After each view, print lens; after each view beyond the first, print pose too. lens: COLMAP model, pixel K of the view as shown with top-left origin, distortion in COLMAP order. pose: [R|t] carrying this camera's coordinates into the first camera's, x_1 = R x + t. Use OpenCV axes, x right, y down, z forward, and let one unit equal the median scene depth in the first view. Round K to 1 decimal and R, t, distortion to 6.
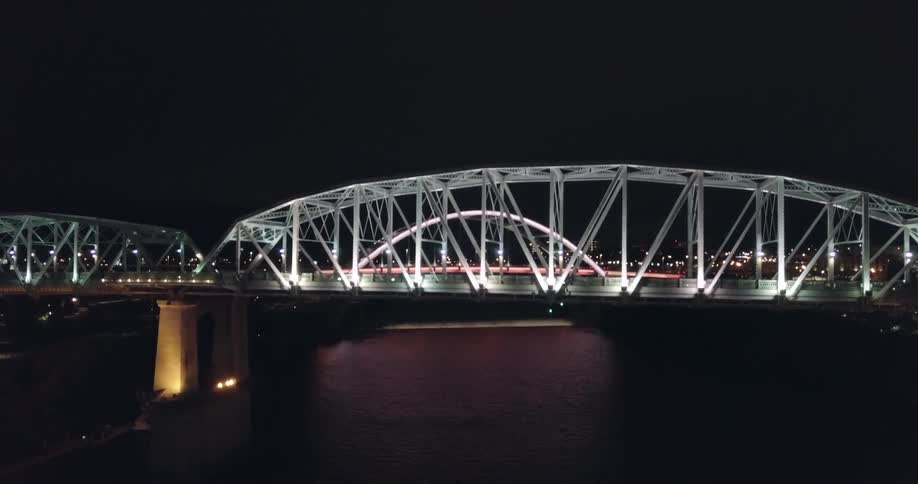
lens RADIAL K [[704.0, 0, 459.0], [0, 704.0, 242.0], [0, 0, 1]] dist [-0.002065, 0.004697]
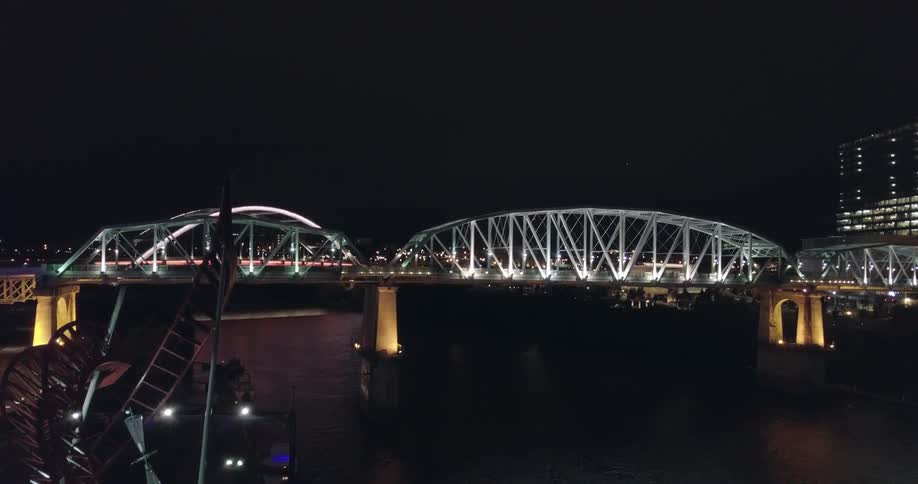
lens RADIAL K [[704.0, 0, 459.0], [0, 704.0, 242.0], [0, 0, 1]] dist [-0.002065, 0.004697]
pose [[0.854843, 0.027733, 0.518146, -1.025676], [-0.033608, 0.999433, 0.001953, -0.014042], [-0.517798, -0.019083, 0.855290, -0.279015]]
